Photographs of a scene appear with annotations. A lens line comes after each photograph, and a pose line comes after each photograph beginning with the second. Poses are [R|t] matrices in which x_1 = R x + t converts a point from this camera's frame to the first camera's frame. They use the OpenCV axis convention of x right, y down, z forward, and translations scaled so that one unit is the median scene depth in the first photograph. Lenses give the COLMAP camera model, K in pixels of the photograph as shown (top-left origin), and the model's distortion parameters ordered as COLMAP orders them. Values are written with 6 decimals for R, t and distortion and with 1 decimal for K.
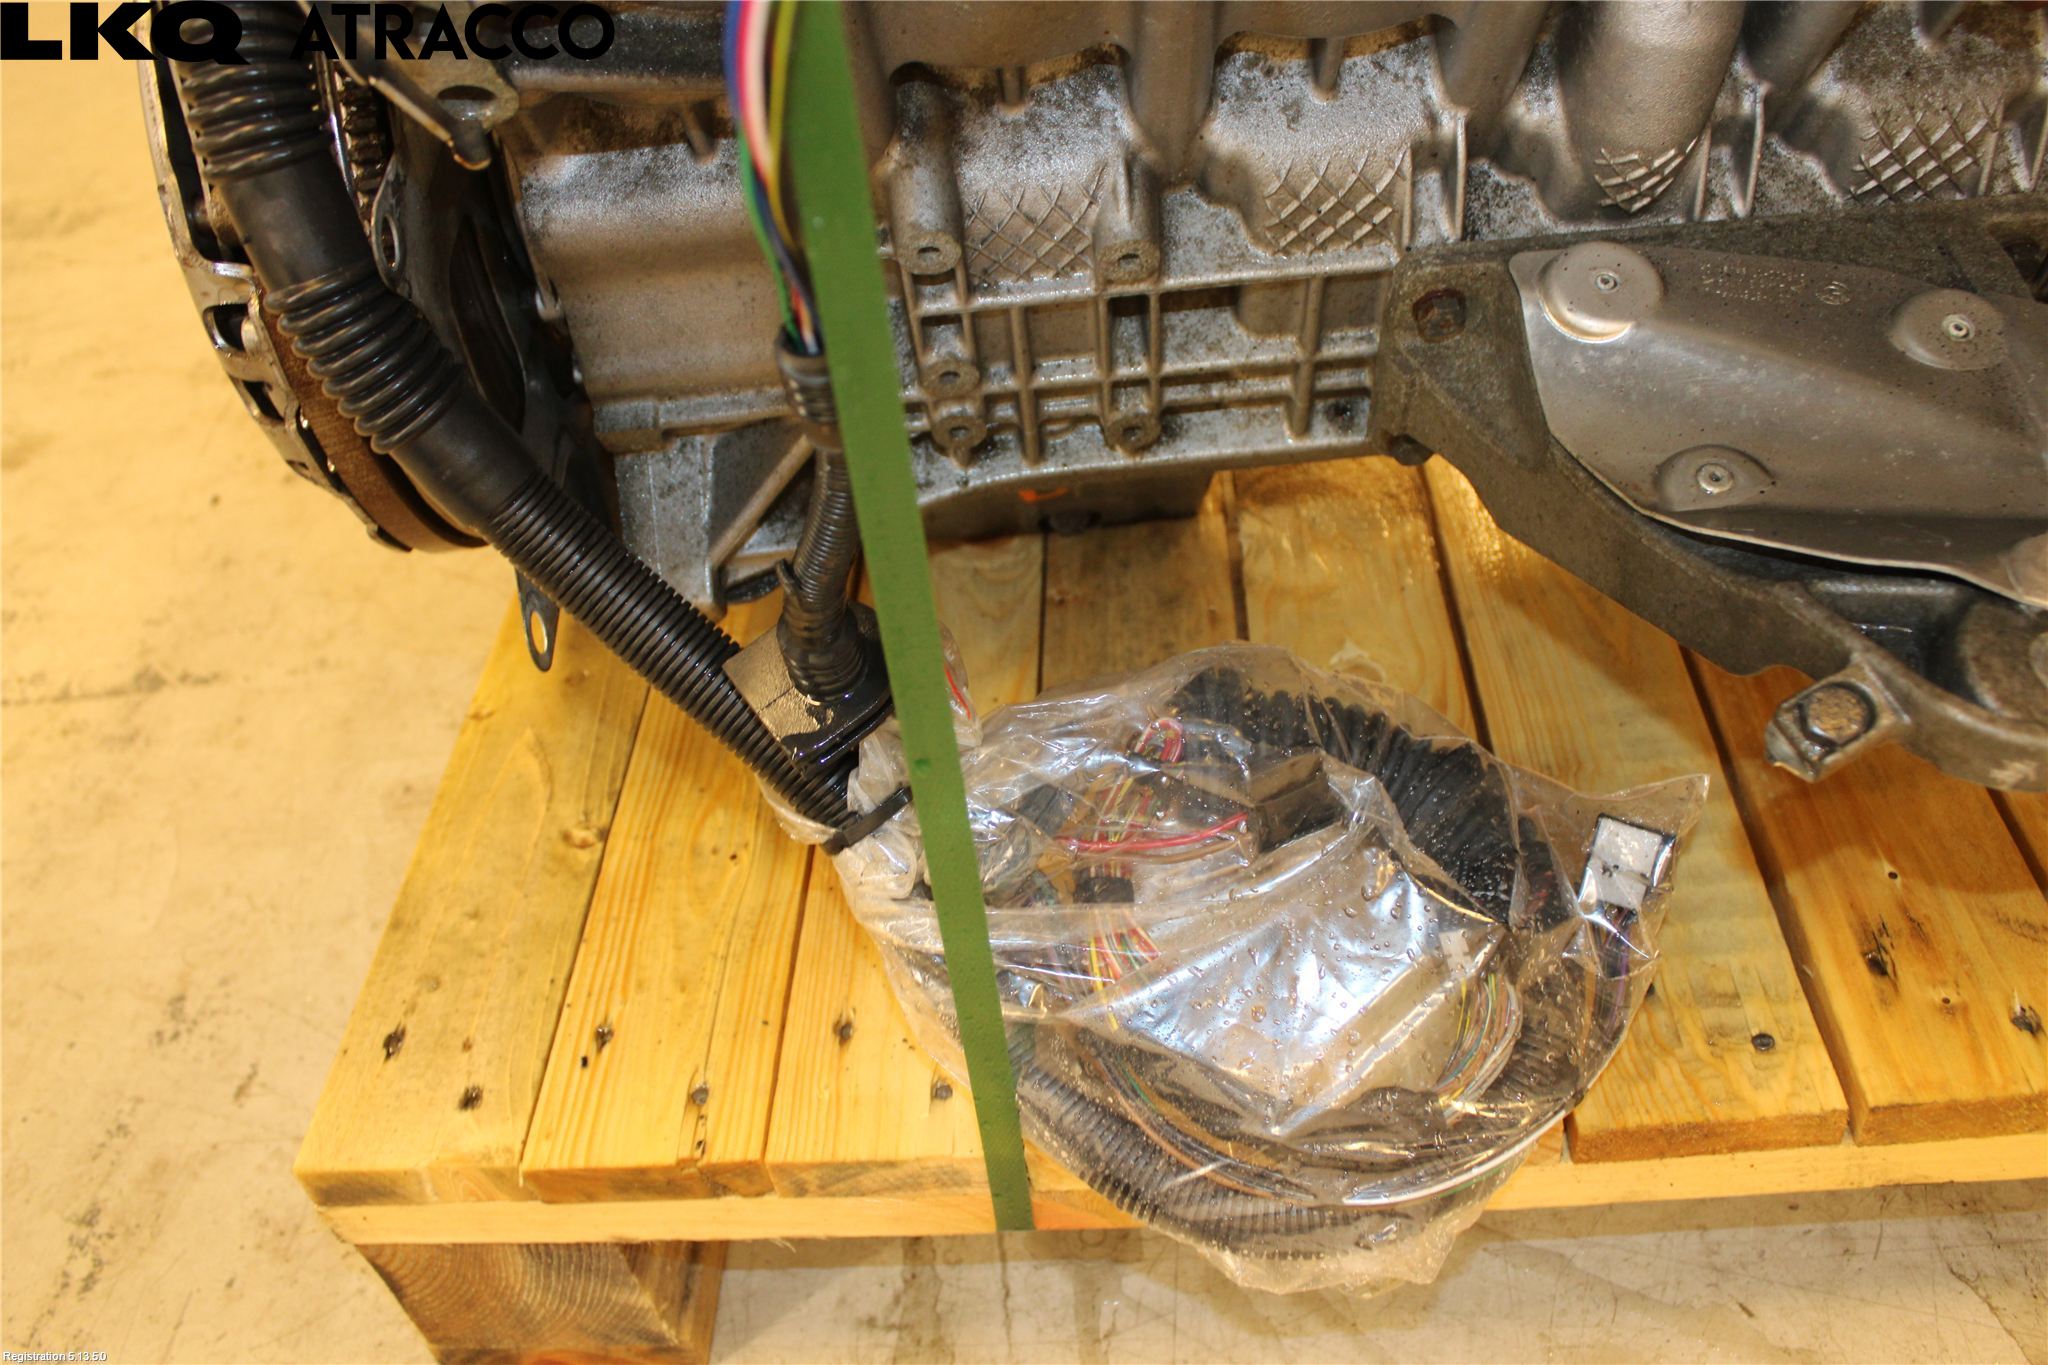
lens RADIAL K [[1790.1, 0, 1024.0], [0, 1790.1, 682.5], [0, 0, 1]] dist [-0.143446, 0.122397]
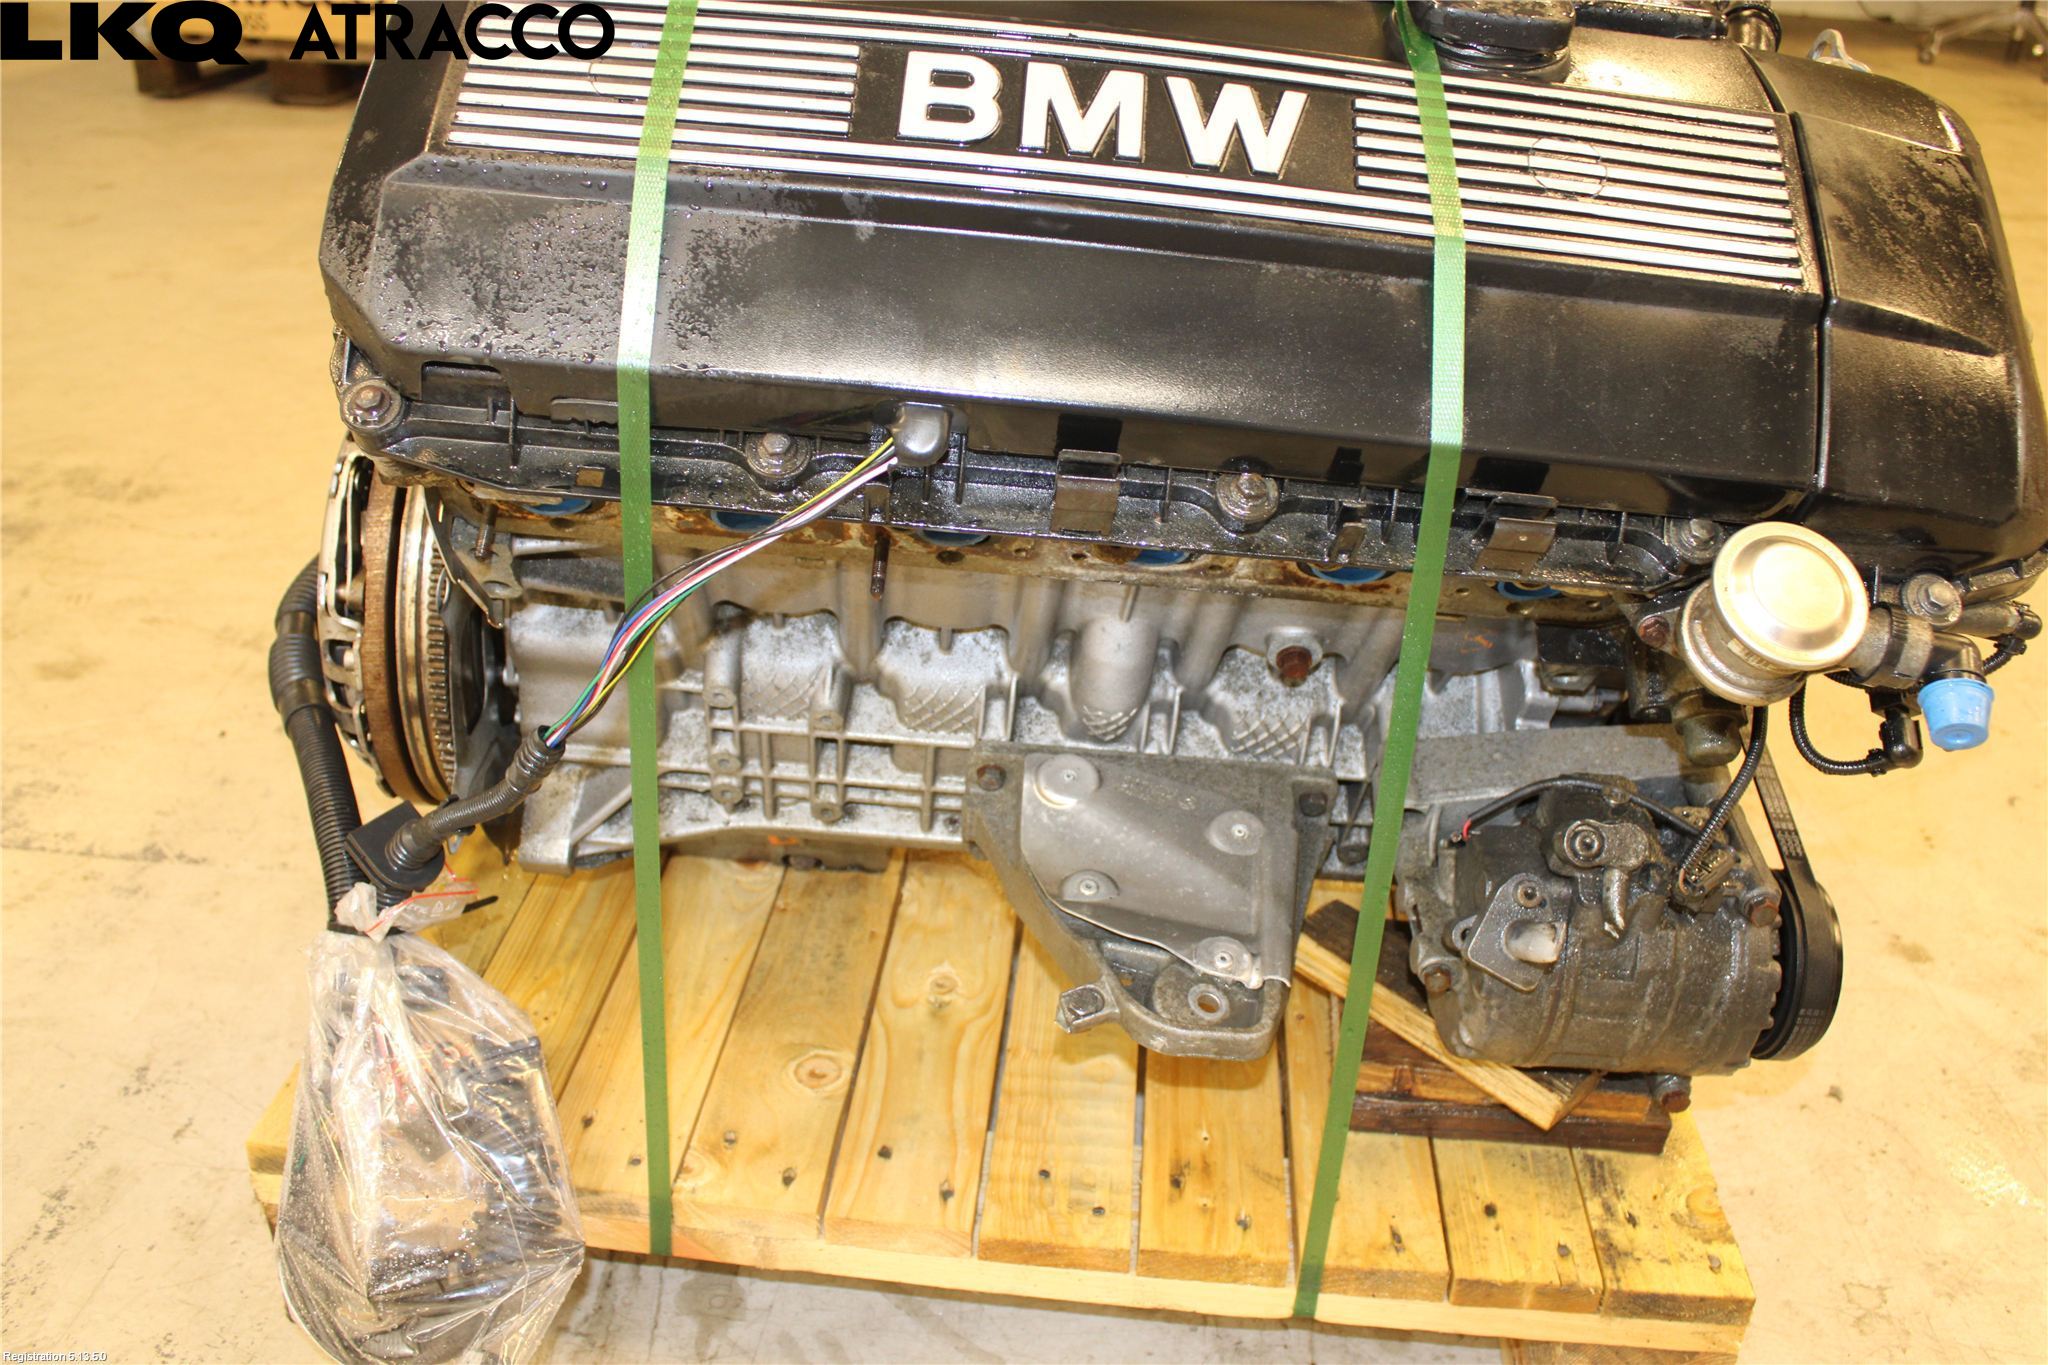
lens RADIAL K [[1790.1, 0, 1024.0], [0, 1790.1, 682.5], [0, 0, 1]] dist [-0.143446, 0.122397]
pose [[0.981696, 0.185235, 0.044275, 0.162461], [-0.171798, 0.961621, -0.213941, 0.083211], [-0.082205, 0.202418, 0.975843, -0.793857]]
